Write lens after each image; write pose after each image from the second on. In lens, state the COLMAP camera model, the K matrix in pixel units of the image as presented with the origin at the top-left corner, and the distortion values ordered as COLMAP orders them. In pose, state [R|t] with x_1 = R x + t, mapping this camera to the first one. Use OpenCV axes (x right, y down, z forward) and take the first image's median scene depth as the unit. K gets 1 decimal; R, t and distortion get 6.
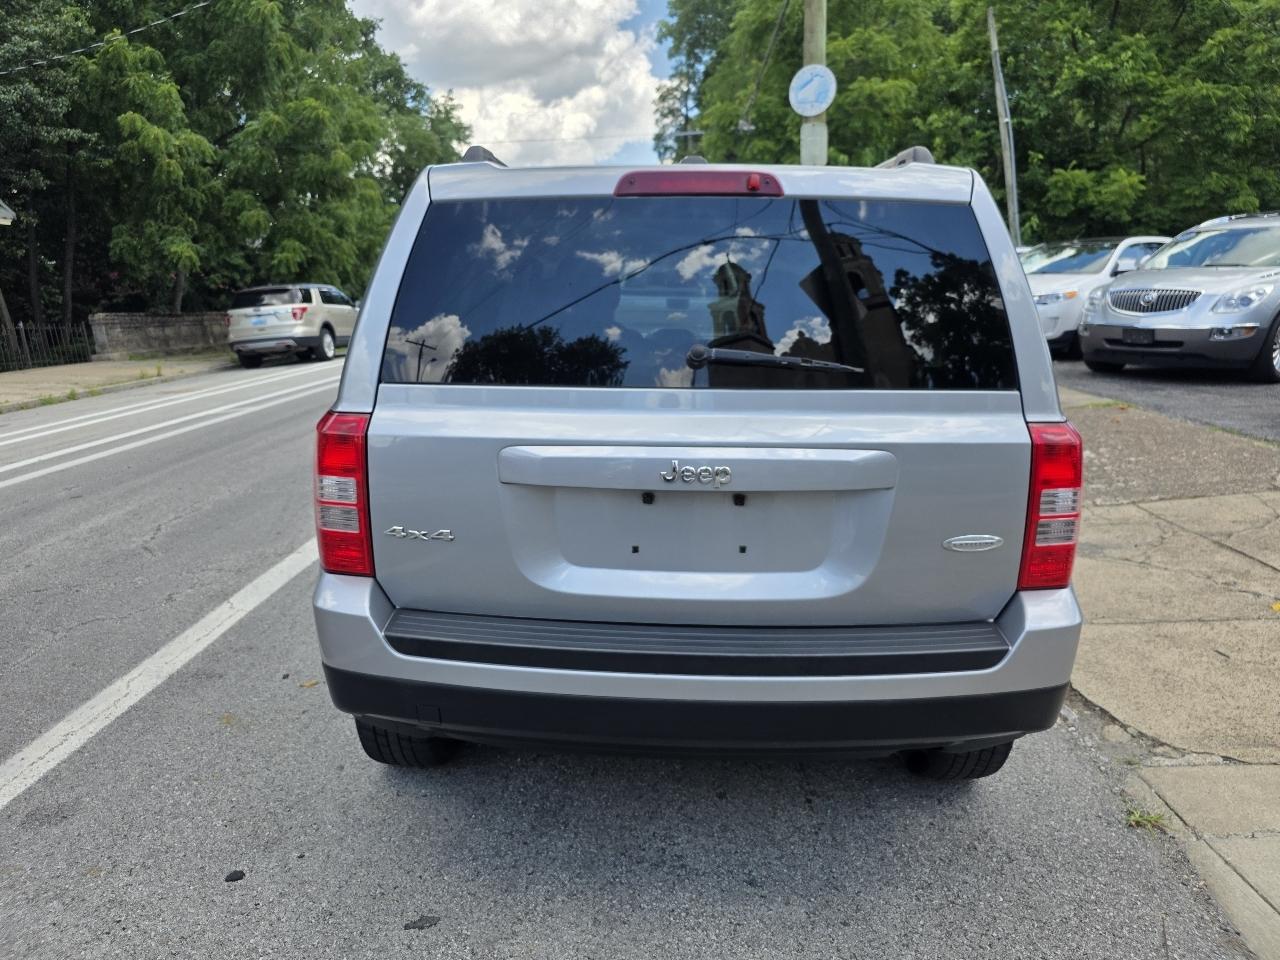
lens RADIAL K [[858.4, 0, 662.6], [0, 858.4, 515.8], [0, 0, 1]] dist [0.045153, -0.037460]
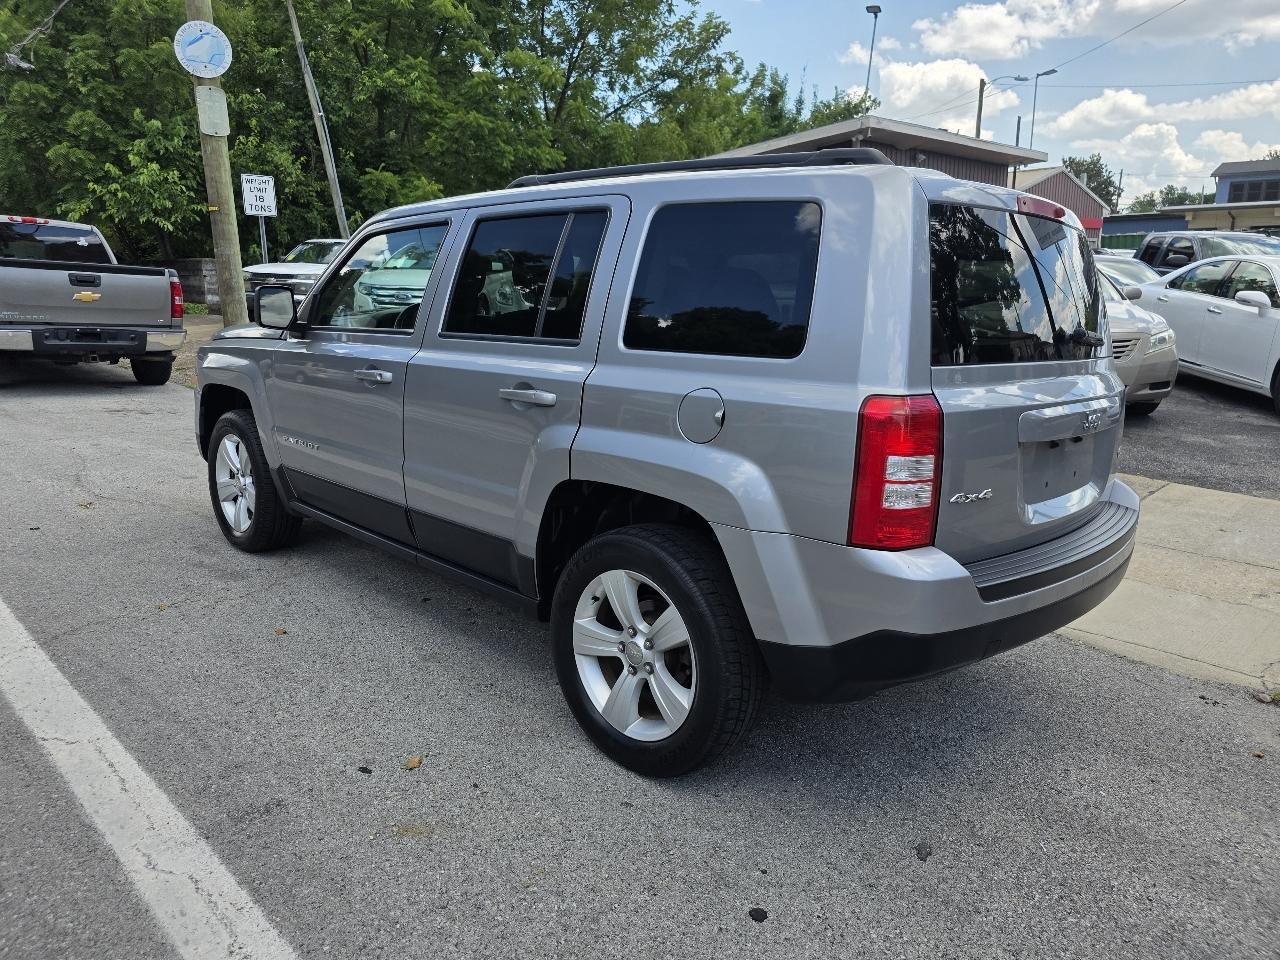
lens RADIAL K [[858.4, 0, 646.4], [0, 858.4, 486.6], [0, 0, 1]] dist [0.045153, -0.037460]
pose [[0.687470, -0.129846, 0.714510, -0.125817], [0.144087, 0.988714, 0.041042, -0.008769], [-0.711775, 0.074737, 0.698420, 0.046985]]
